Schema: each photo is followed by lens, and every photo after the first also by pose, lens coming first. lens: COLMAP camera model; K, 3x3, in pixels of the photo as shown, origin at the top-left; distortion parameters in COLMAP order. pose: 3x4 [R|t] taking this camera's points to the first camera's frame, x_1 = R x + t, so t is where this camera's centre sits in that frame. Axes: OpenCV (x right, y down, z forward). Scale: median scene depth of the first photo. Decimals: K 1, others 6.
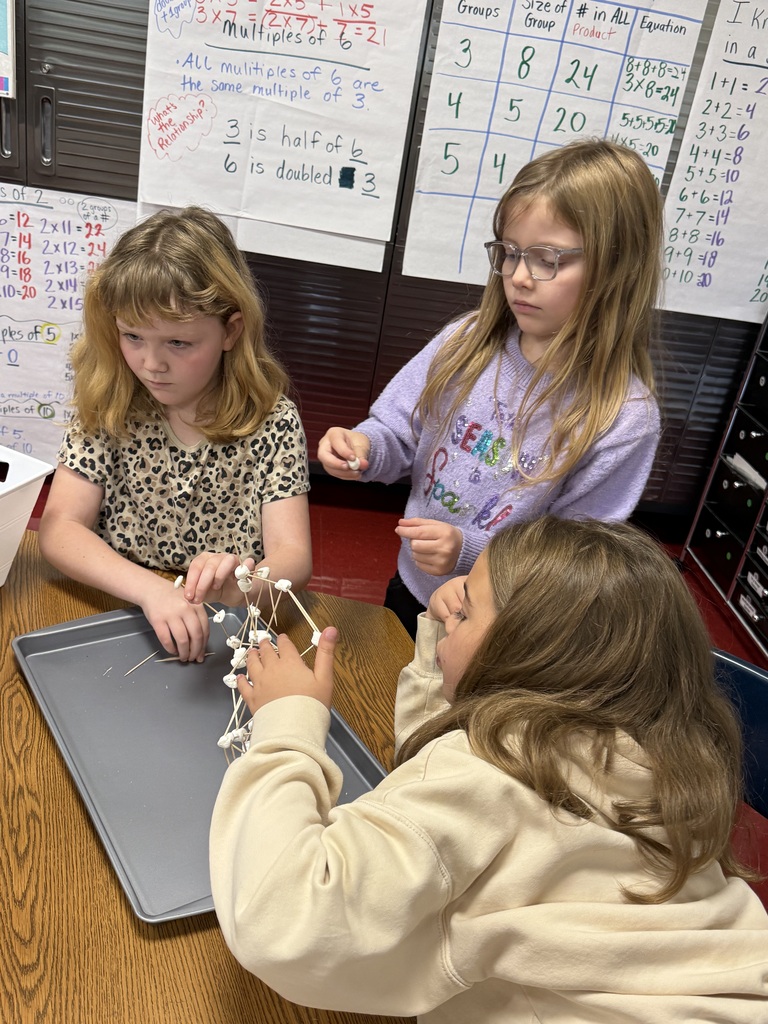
lens RADIAL K [[964.6, 0, 383.7], [0, 964.6, 510.4], [0, 0, 1]] dist [0.009069, 0.000000]
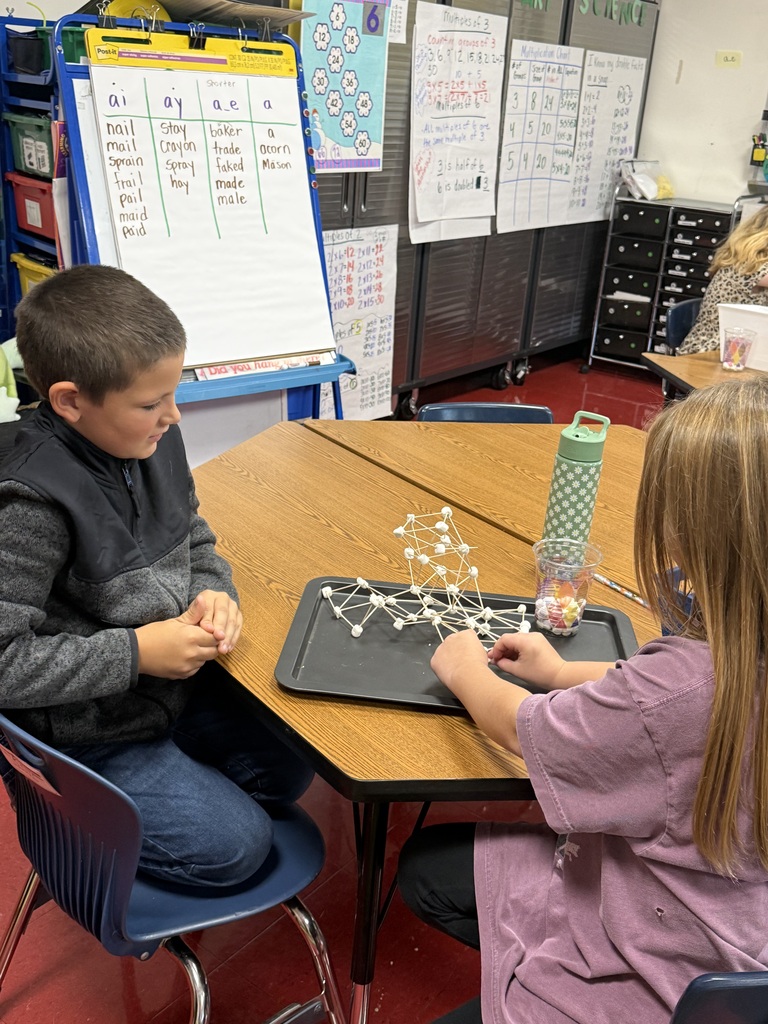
lens RADIAL K [[1087.8, 0, 383.5], [0, 1087.8, 512.6], [0, 0, 1]] dist [0.029497, 0.000000]
pose [[0.650722, -0.379737, 0.657541, -1.613291], [0.361358, 0.916487, 0.171671, -0.211471], [-0.667818, 0.125898, 0.733600, -0.188901]]
